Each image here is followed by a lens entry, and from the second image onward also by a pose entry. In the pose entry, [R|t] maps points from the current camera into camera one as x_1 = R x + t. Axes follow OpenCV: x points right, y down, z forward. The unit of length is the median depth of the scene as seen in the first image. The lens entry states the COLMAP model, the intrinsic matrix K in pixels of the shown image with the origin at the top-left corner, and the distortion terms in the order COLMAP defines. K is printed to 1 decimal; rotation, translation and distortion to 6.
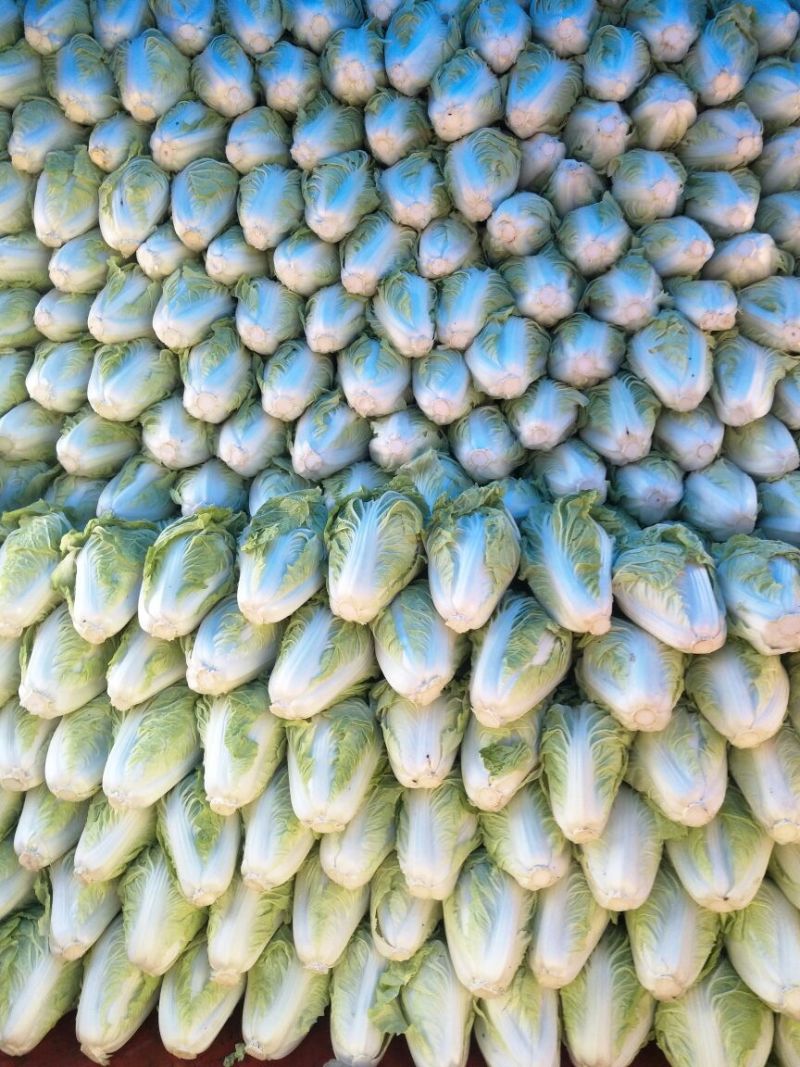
lens RADIAL K [[845.3, 0, 400.0], [0, 845.3, 533.5], [0, 0, 1]] dist [-0.029547, 0.084433]
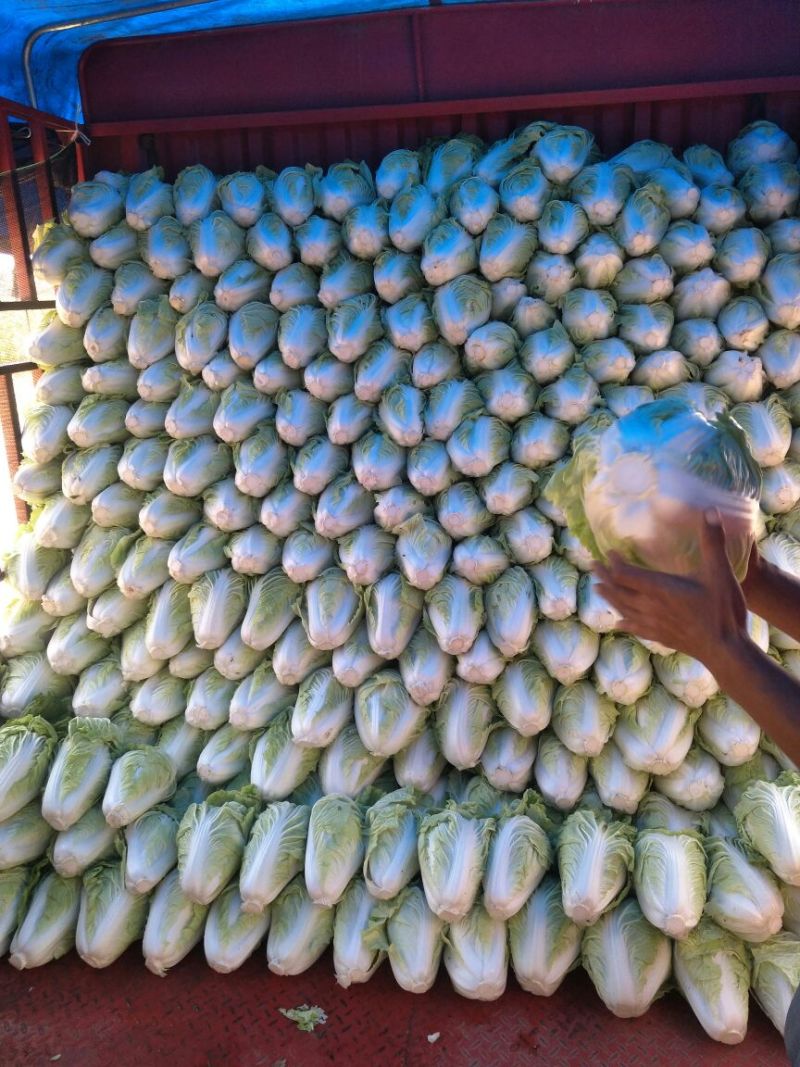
lens RADIAL K [[884.7, 0, 400.0], [0, 884.7, 533.5], [0, 0, 1]] dist [0.056732, -0.003426]
pose [[0.997994, -0.004643, -0.063131, 0.090633], [-0.002297, 0.993993, -0.109423, 0.077162], [0.063260, 0.109349, 0.991988, -0.358884]]
